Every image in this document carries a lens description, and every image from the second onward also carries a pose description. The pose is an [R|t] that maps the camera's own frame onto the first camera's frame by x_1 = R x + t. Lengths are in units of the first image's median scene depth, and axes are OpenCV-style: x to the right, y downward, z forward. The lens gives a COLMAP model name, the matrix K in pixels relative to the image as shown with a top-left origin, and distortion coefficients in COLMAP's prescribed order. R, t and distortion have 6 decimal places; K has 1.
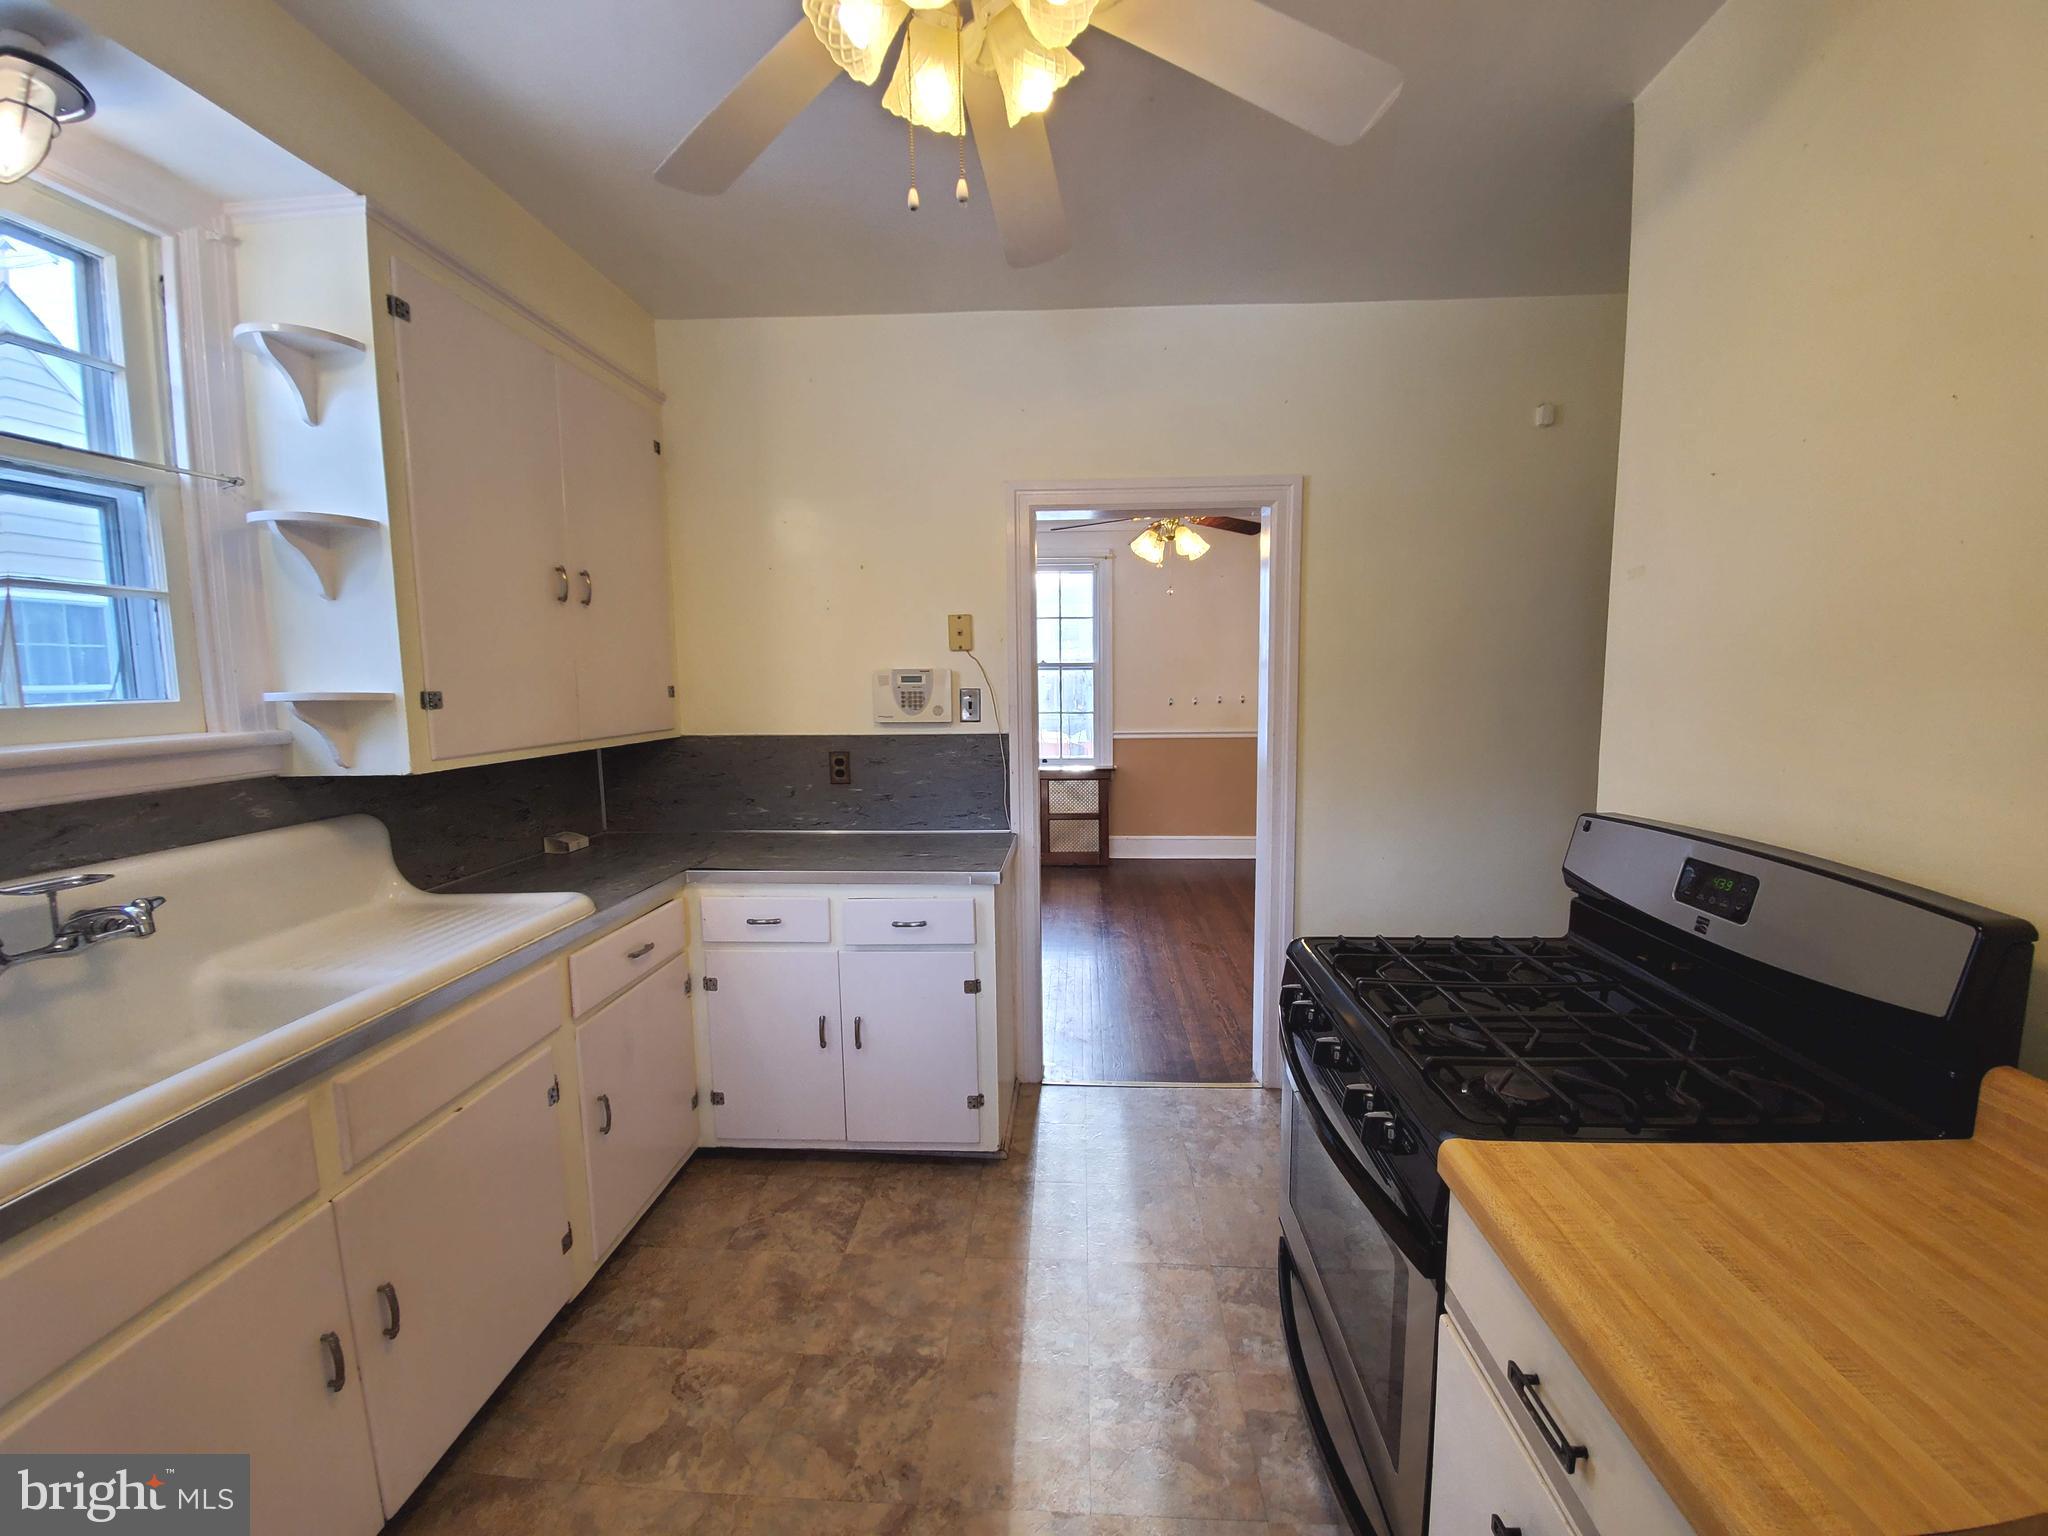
lens RADIAL K [[810.2, 0, 1039.6], [0, 810.2, 762.8], [0, 0, 1]] dist [0.011442, -0.013510]
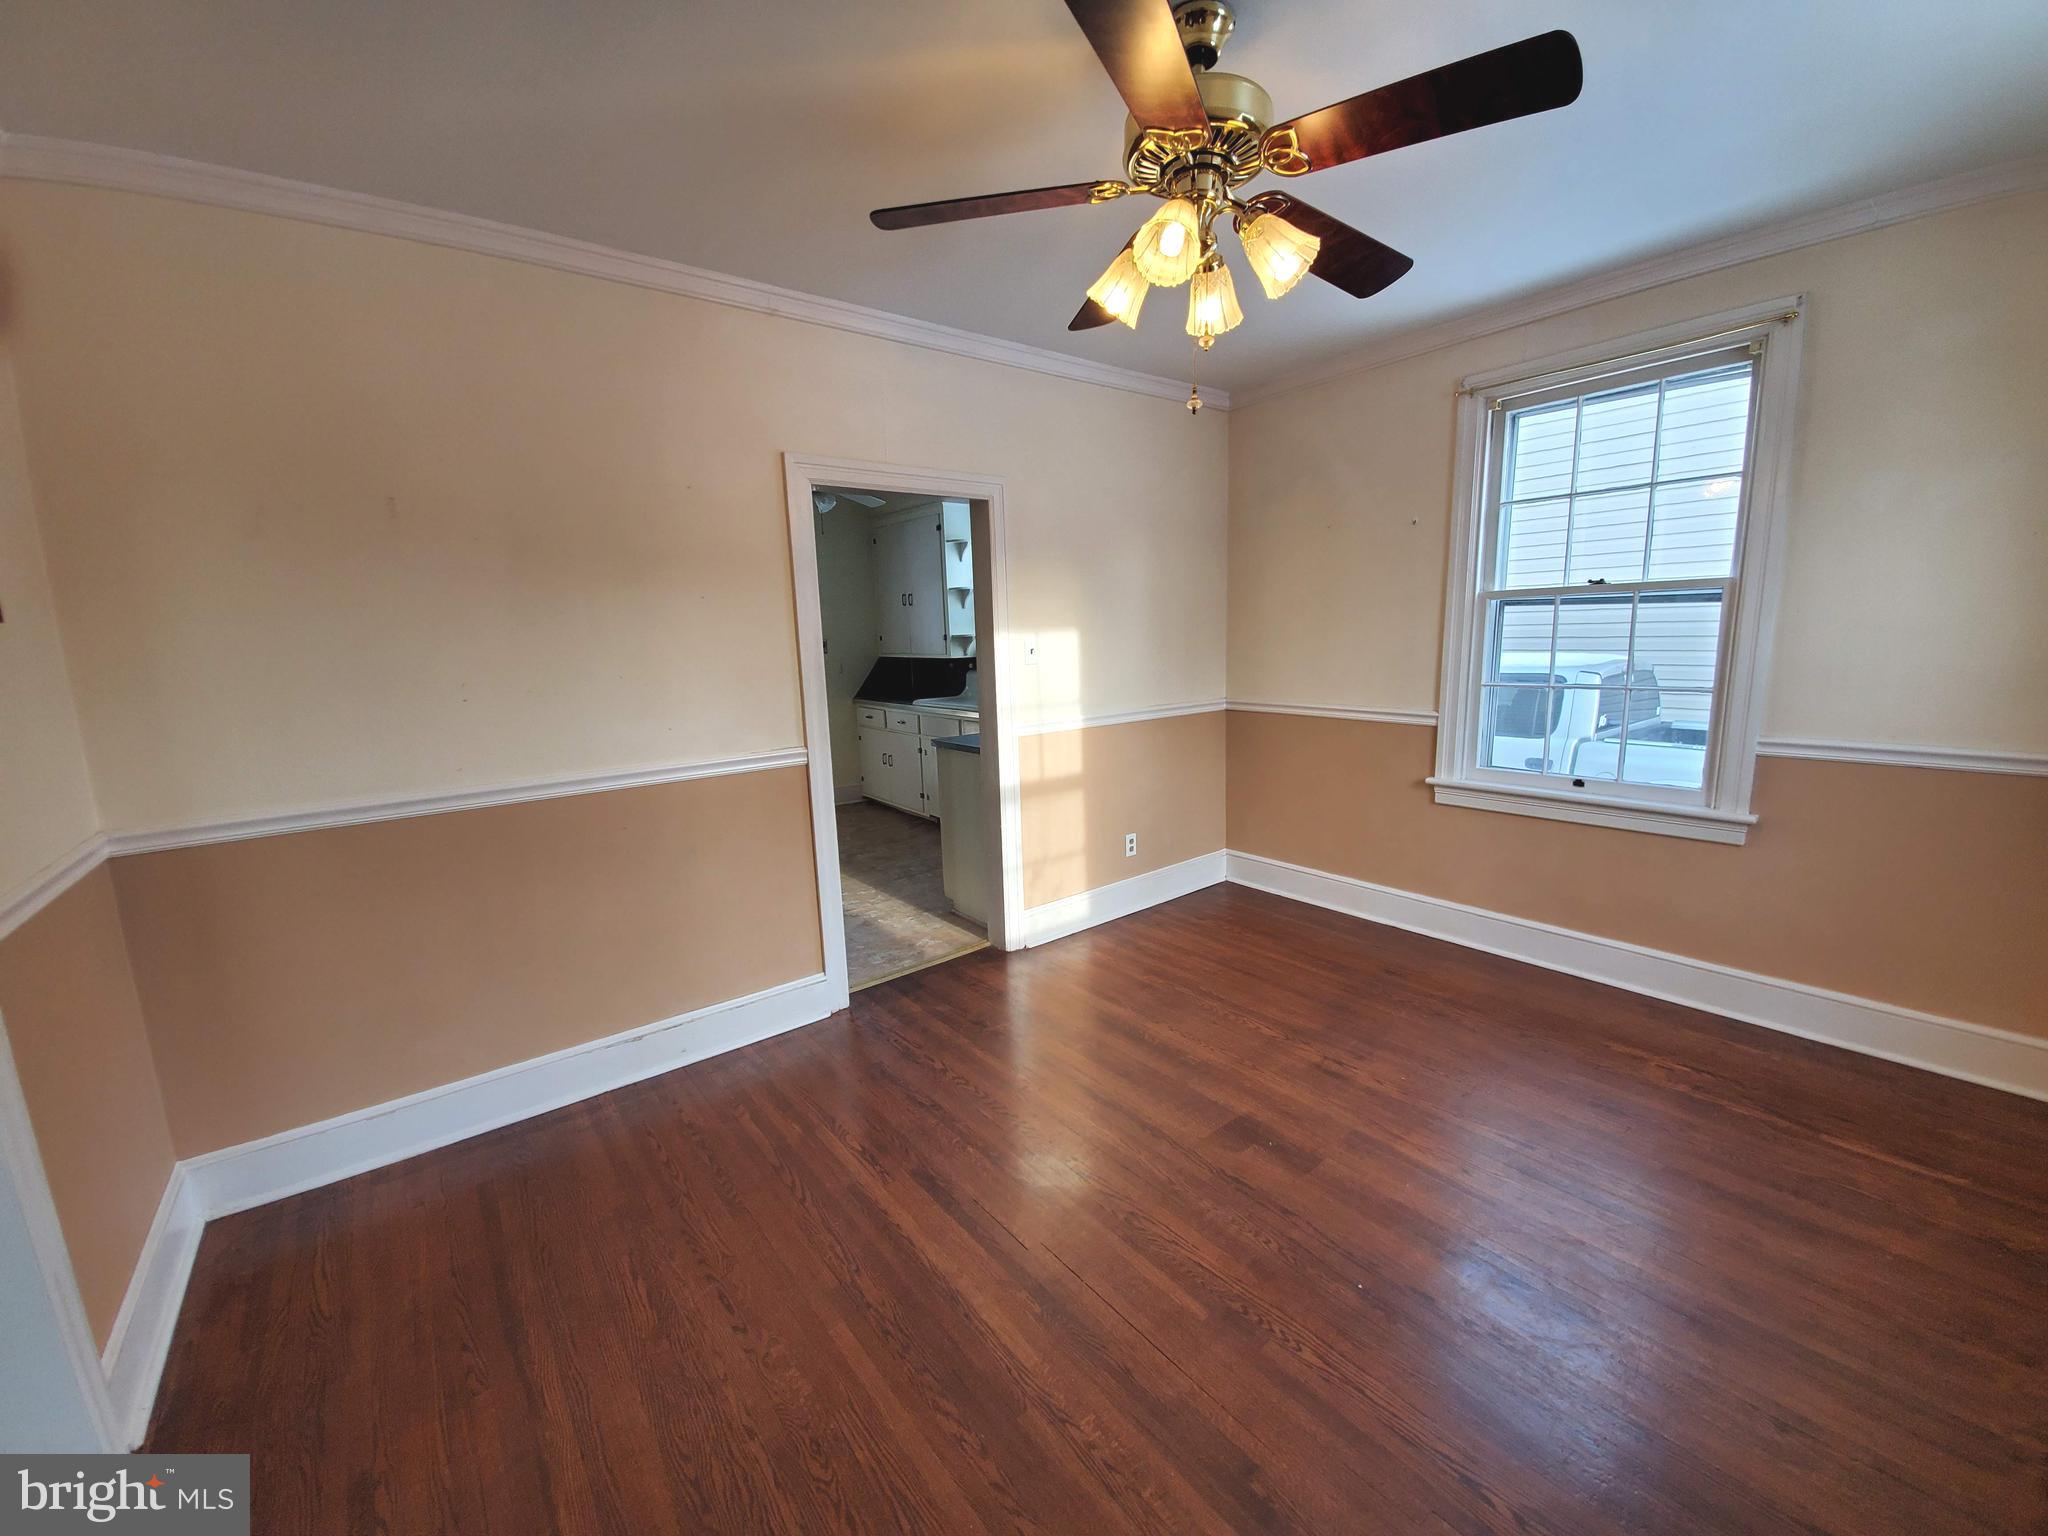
lens RADIAL K [[805.5, 0, 1047.4], [0, 805.5, 767.0], [0, 0, 1]] dist [0.012285, -0.015461]
pose [[-0.743499, 0.145710, -0.652670, 1.229214], [-0.033328, 0.966687, 0.253781, -0.358344], [0.667906, 0.210438, -0.713875, 3.194615]]
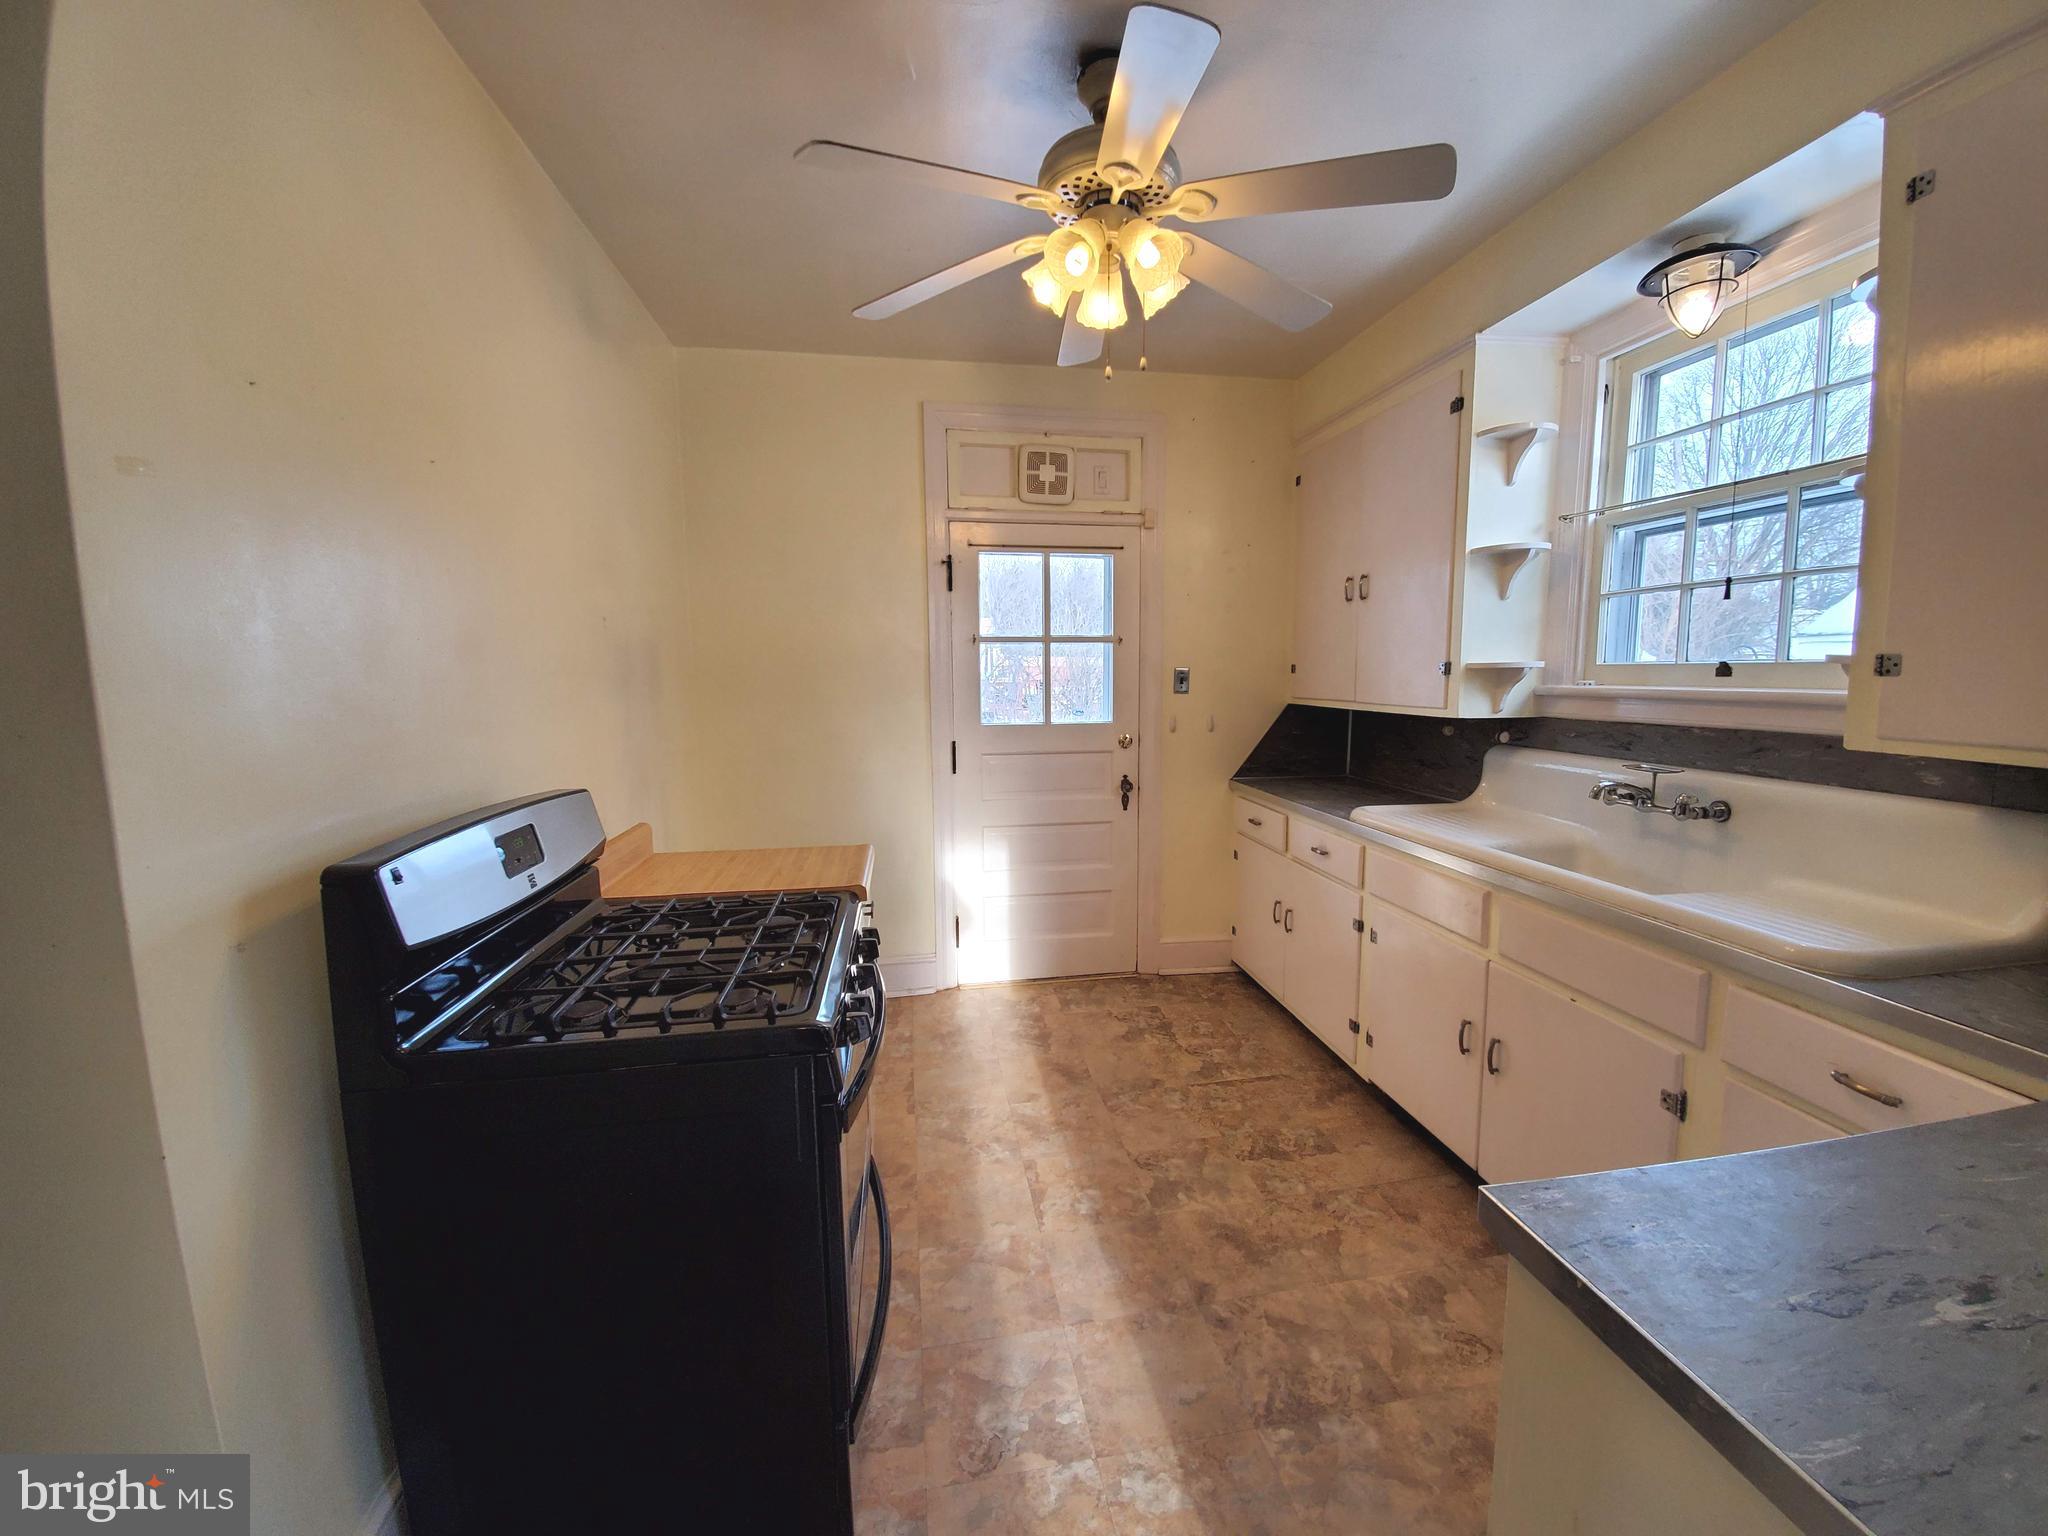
lens RADIAL K [[805.5, 0, 1047.4], [0, 805.5, 767.0], [0, 0, 1]] dist [0.012285, -0.015461]
pose [[-0.974664, 0.045260, -0.219048, 0.256865], [-0.004578, 0.975072, 0.221840, -0.151249], [0.223628, 0.217222, -0.950161, 1.591914]]
